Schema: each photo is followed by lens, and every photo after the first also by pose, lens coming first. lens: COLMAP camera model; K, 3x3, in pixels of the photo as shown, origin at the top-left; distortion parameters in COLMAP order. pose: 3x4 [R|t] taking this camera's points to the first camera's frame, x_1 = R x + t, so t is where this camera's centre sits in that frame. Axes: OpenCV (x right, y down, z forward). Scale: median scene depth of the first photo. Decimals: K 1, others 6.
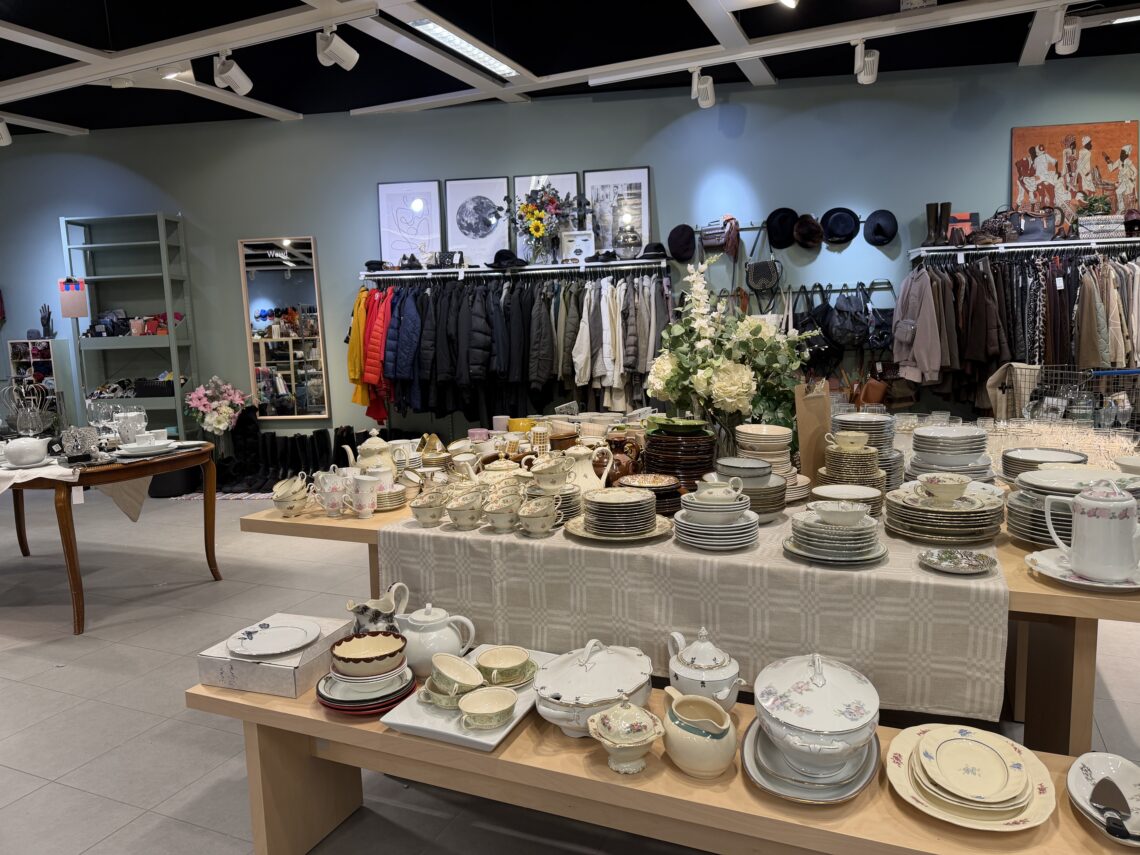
lens RADIAL K [[794.7, 0, 570.0], [0, 794.7, 427.5], [0, 0, 1]] dist [0.004851, 0.000554]
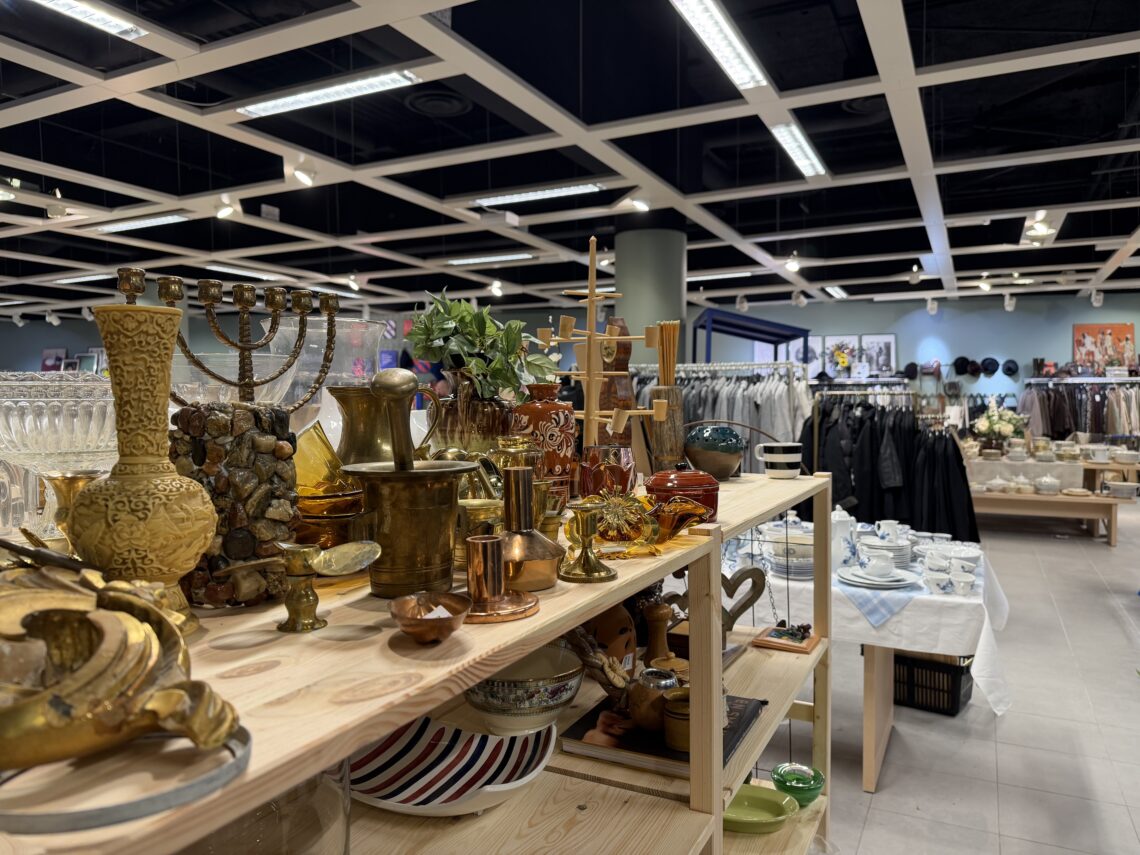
lens RADIAL K [[802.3, 0, 570.0], [0, 802.3, 427.5], [0, 0, 1]] dist [-0.000511, -0.000112]
pose [[0.998314, 0.037180, -0.044563, -0.687091], [-0.041198, 0.994820, -0.092928, 0.154341], [0.040878, 0.094607, 0.994675, -1.169316]]
